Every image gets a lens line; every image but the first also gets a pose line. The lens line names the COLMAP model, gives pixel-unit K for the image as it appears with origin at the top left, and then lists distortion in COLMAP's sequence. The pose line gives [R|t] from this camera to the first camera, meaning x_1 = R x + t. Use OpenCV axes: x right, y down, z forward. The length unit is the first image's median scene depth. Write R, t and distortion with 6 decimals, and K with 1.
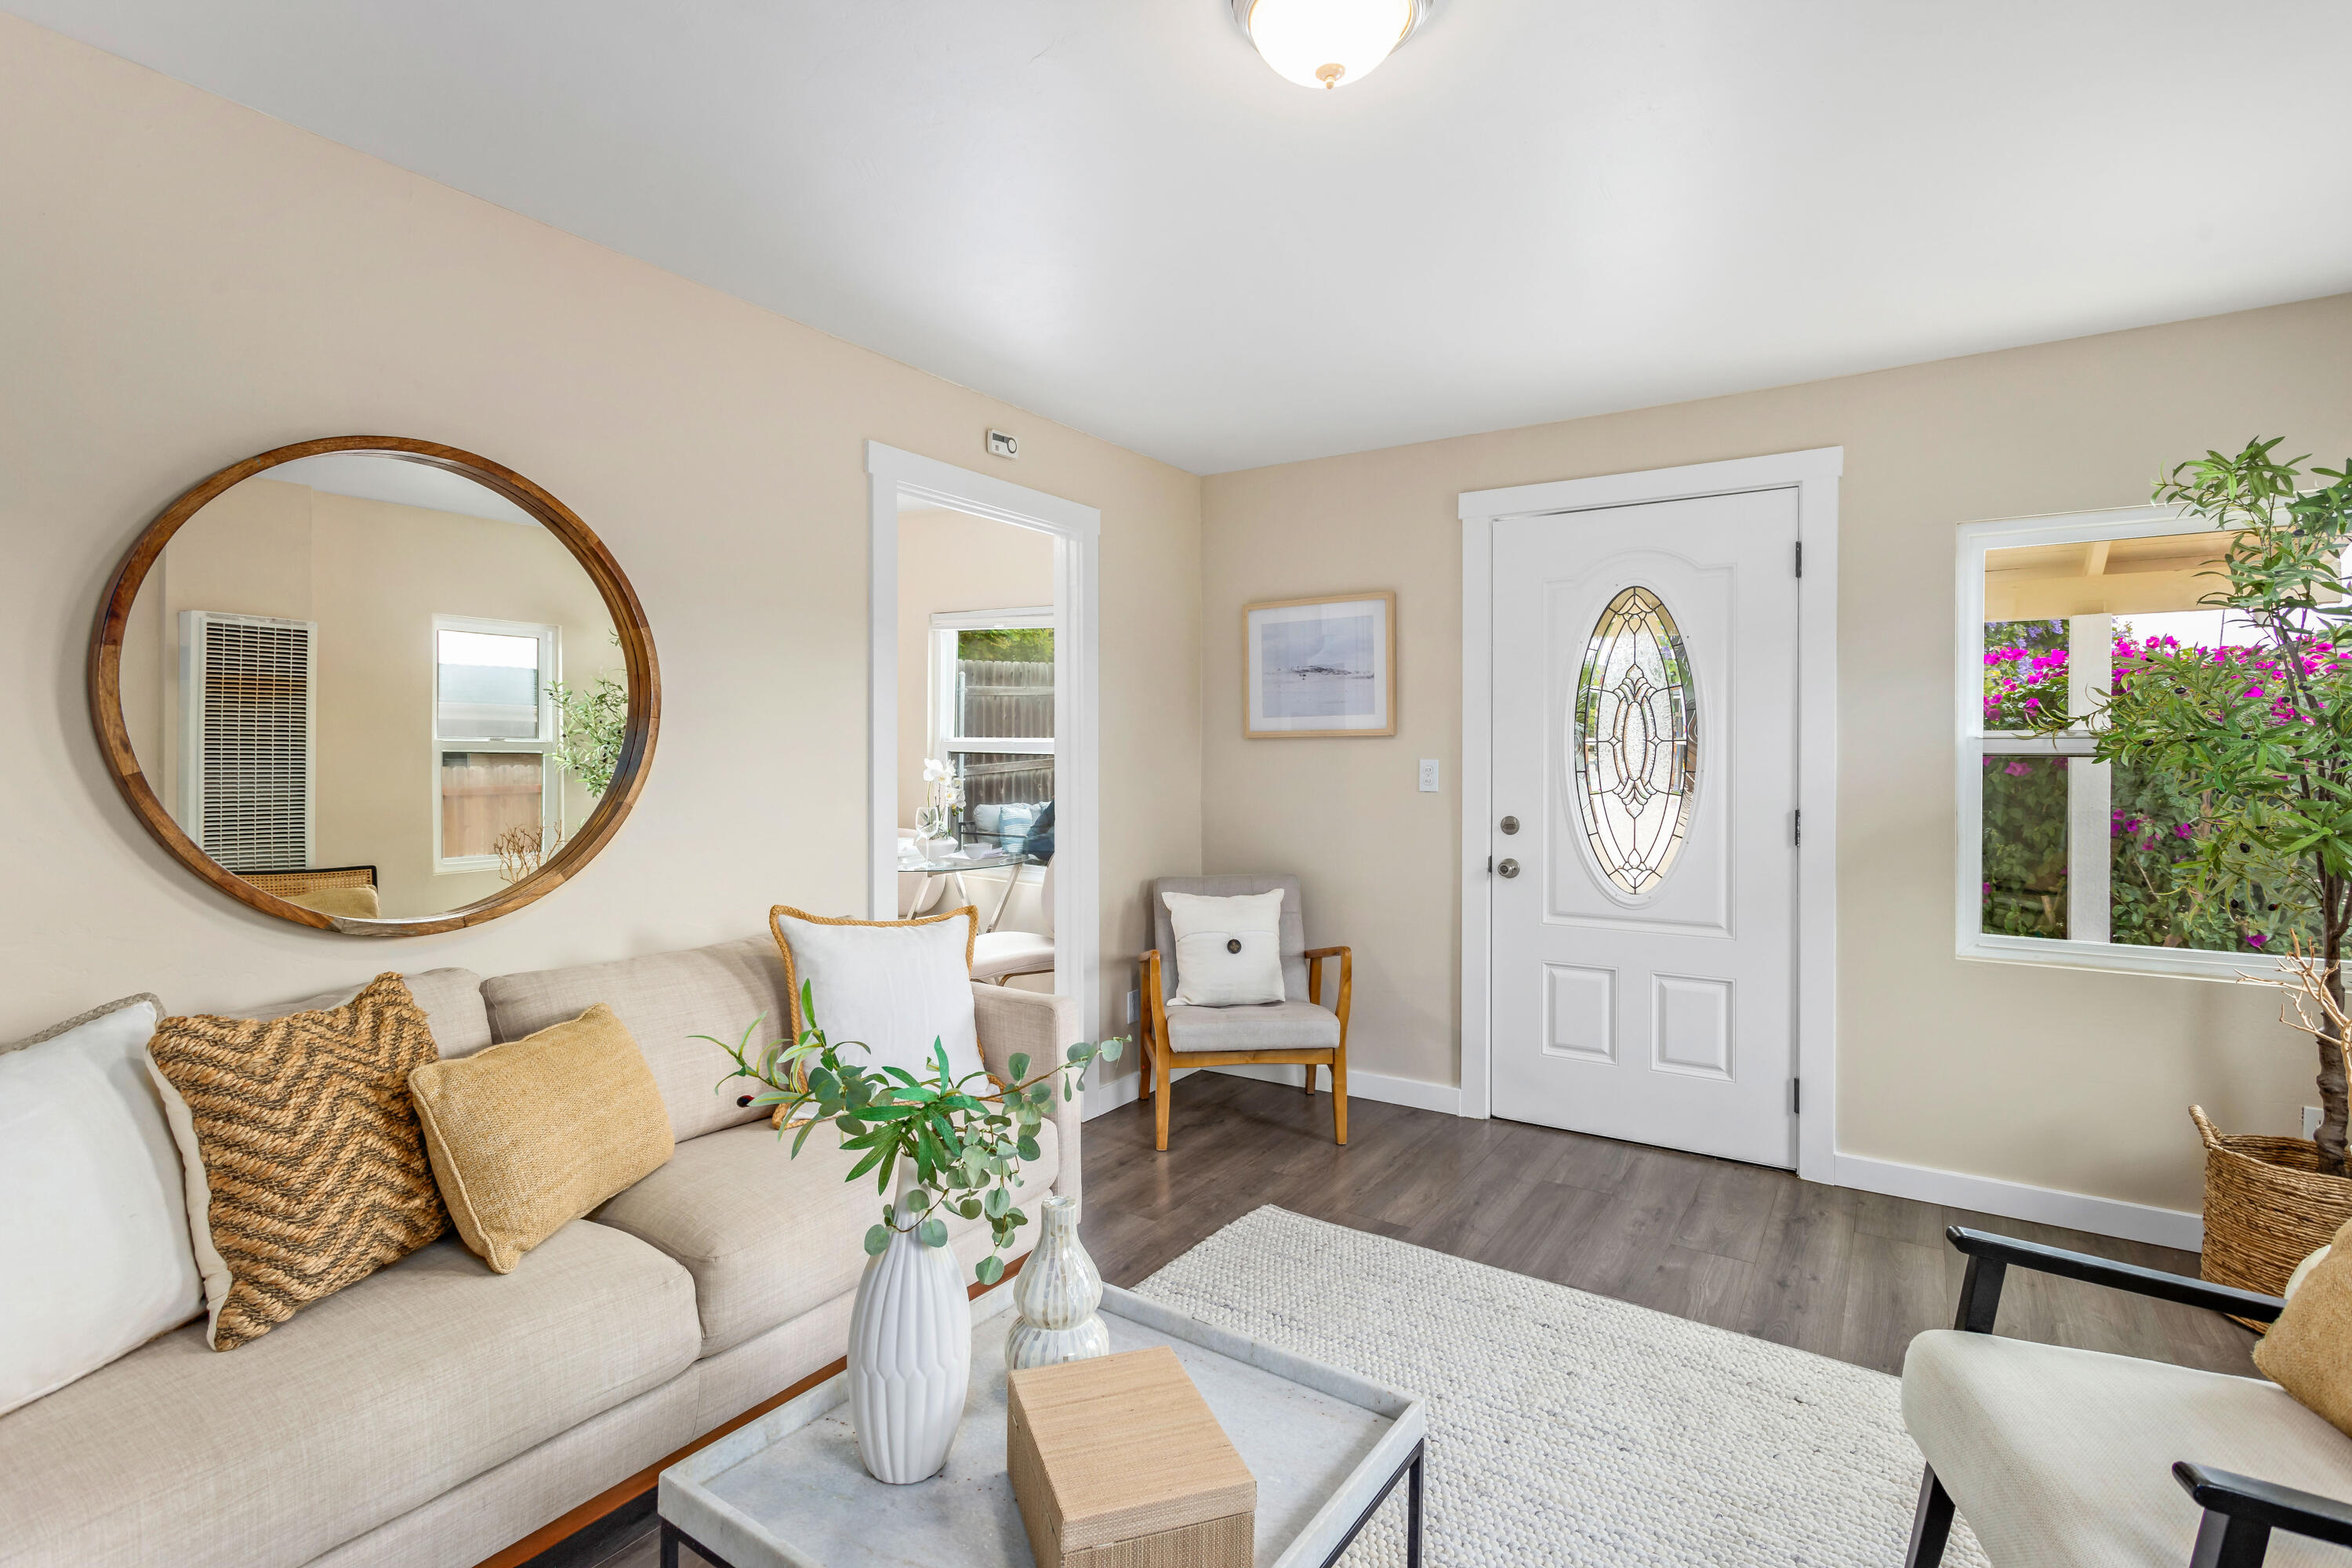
lens RADIAL K [[1137.5, 0, 1178.9], [0, 1137.5, 732.2], [0, 0, 1]] dist [-0.003915, 0.002069]
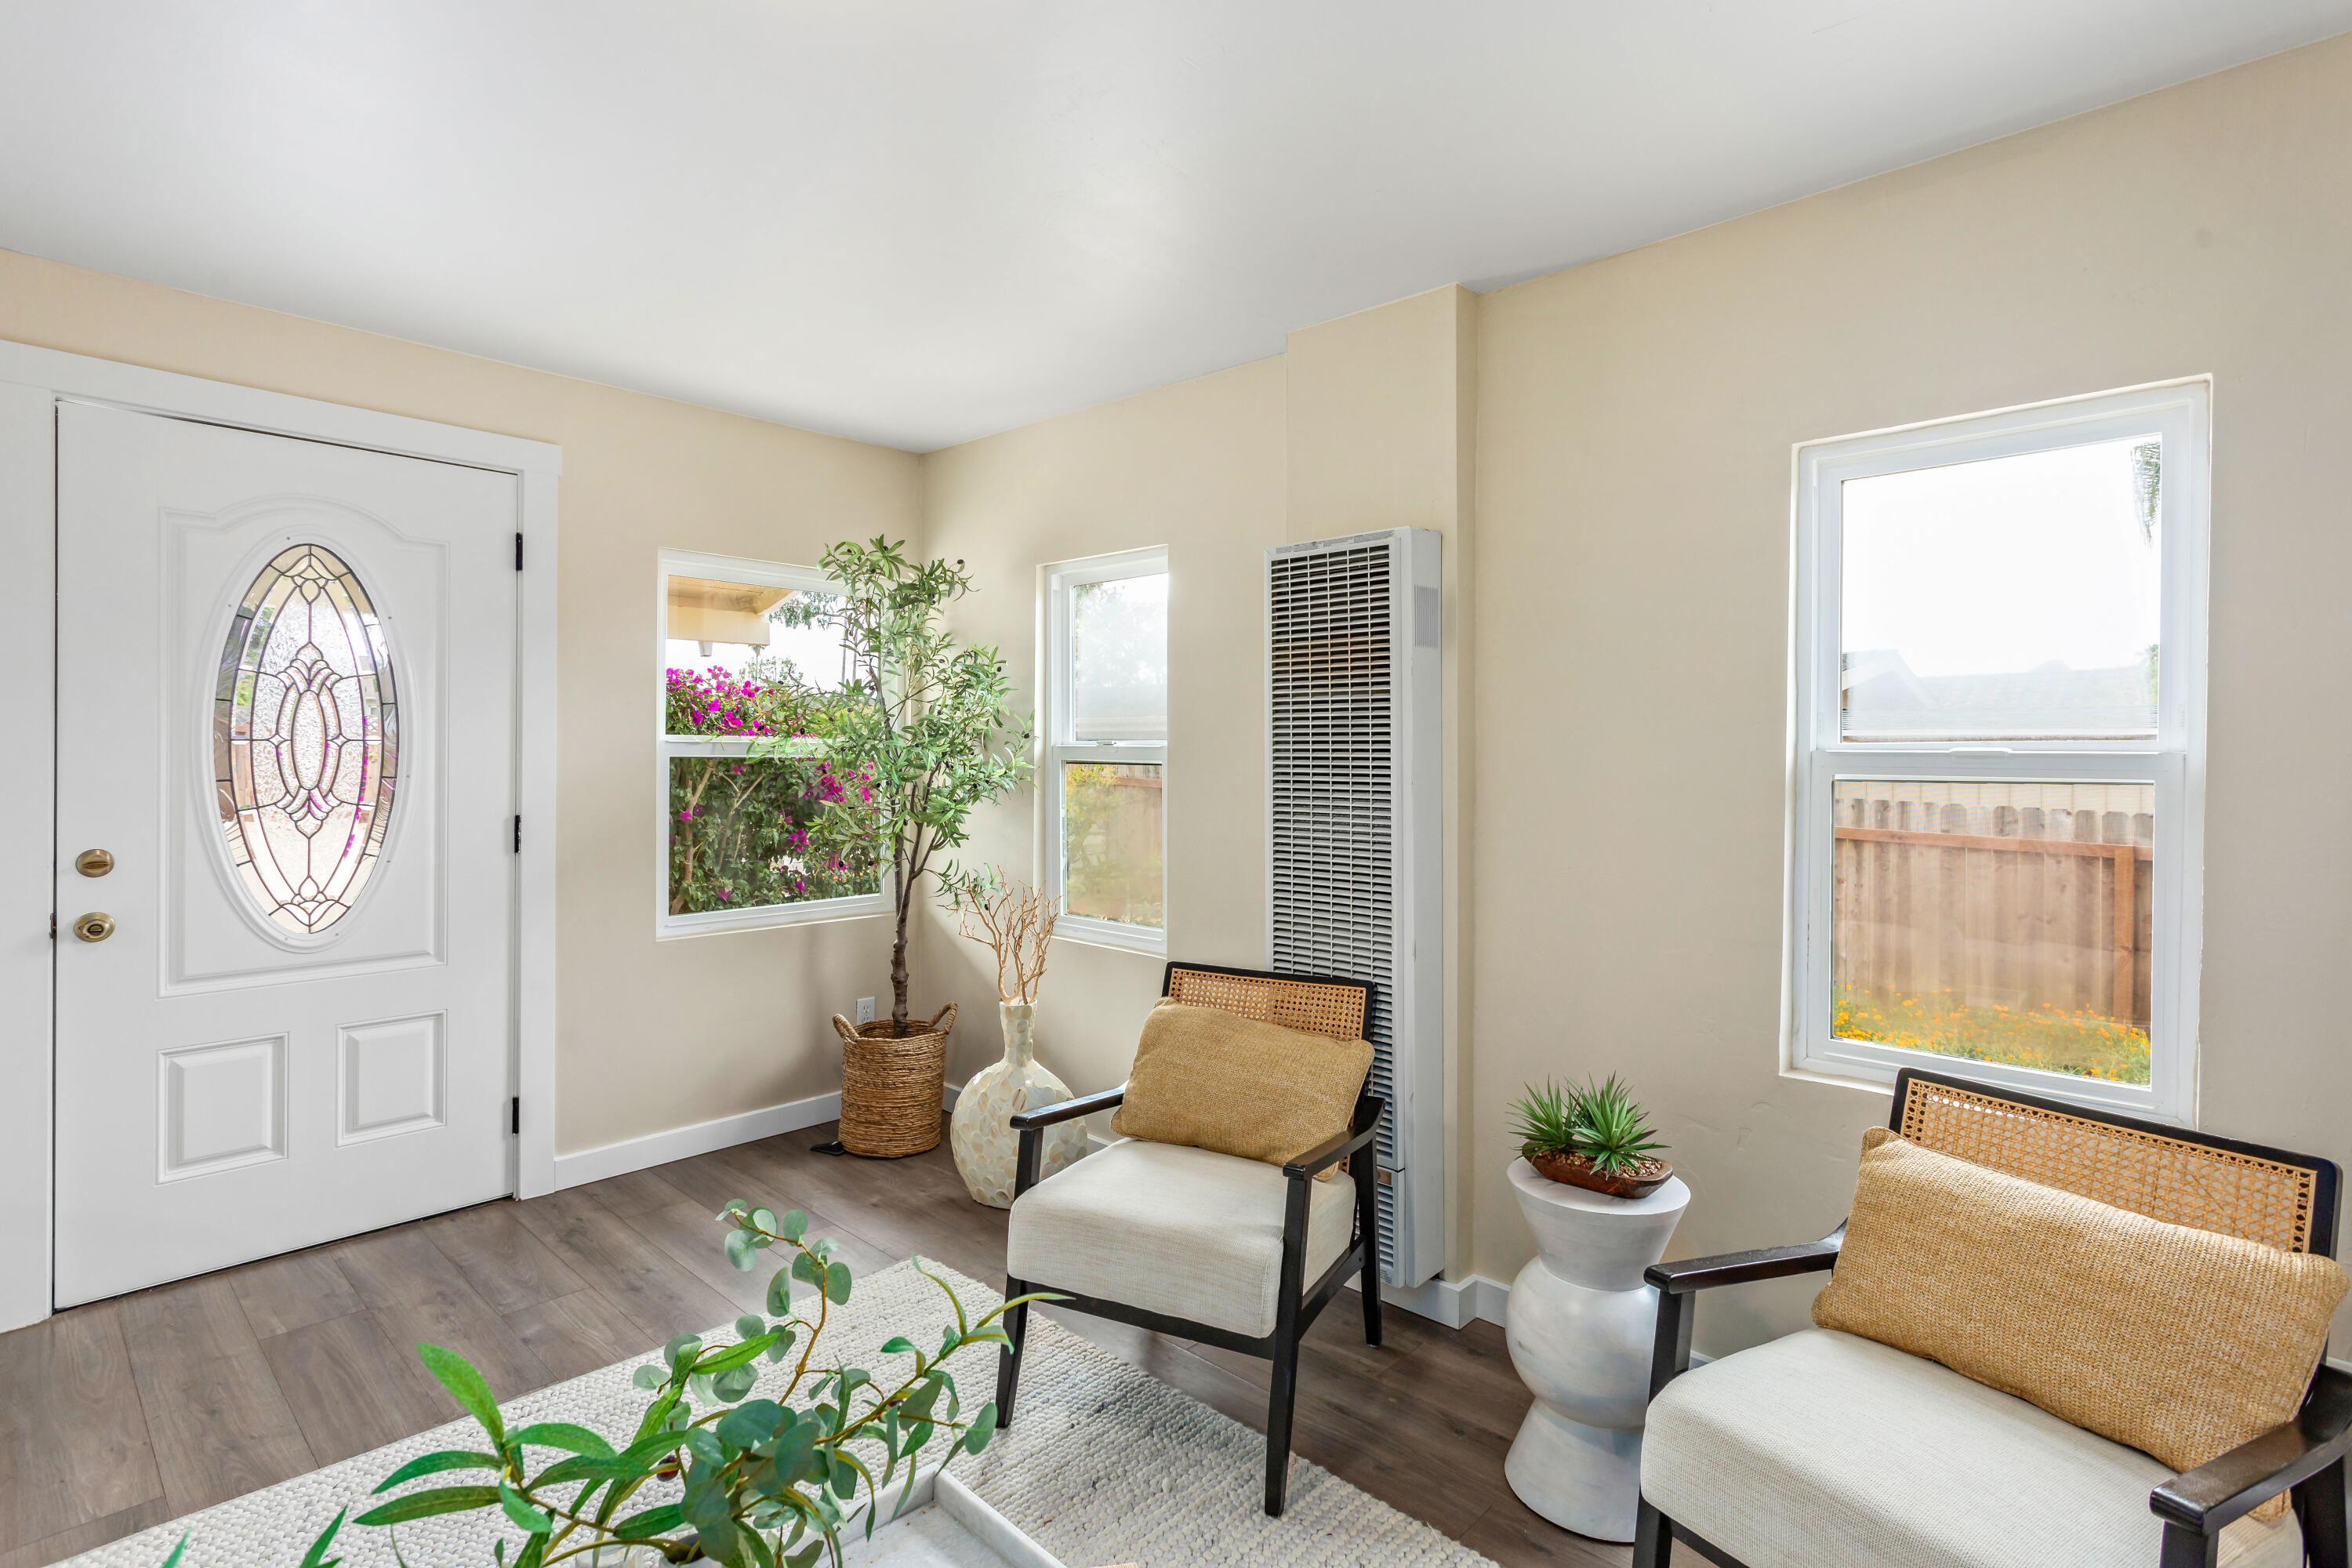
lens RADIAL K [[1152.7, 0, 1177.6], [0, 1152.7, 740.1], [0, 0, 1]] dist [0.003886, 0.001353]
pose [[0.160324, 0.007822, 0.987034, -0.322161], [-0.024595, 0.999690, -0.003927, -0.004302], [-0.986758, -0.023646, 0.160466, 0.302080]]
